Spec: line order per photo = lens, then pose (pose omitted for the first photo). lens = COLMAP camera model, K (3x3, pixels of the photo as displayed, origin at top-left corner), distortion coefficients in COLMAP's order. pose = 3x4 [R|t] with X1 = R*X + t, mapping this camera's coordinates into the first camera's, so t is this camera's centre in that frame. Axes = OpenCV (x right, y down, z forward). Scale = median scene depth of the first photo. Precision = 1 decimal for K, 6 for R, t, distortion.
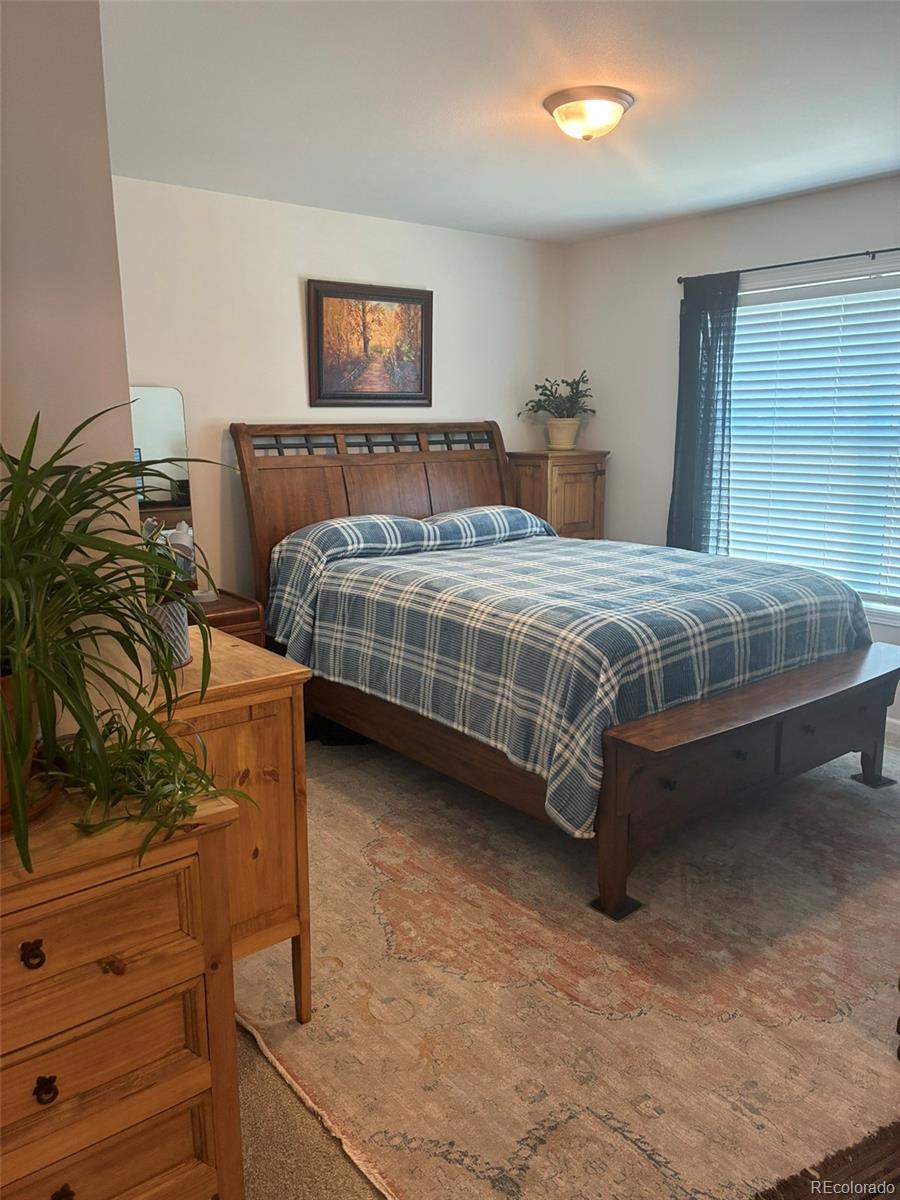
lens RADIAL K [[919.3, 0, 447.7], [0, 919.3, 572.7], [0, 0, 1]] dist [0.074202, -0.084509]
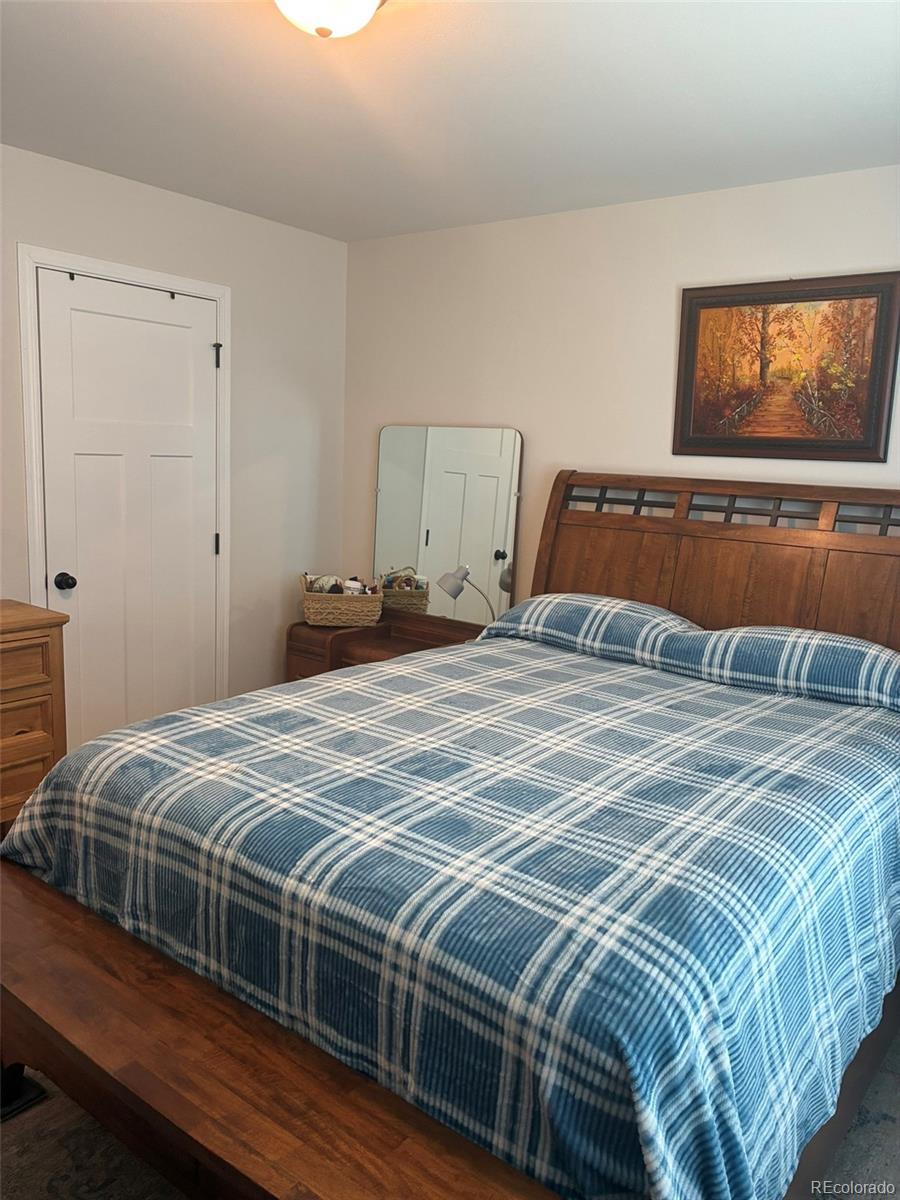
lens RADIAL K [[881.7, 0, 450.0], [0, 881.7, 600.0], [0, 0, 1]] dist [0.000826, 0.000314]
pose [[0.236049, 0.176830, -0.955517, 0.516897], [-0.209740, 0.969397, 0.127585, -0.115011], [0.948836, 0.170294, 0.265914, 0.634542]]
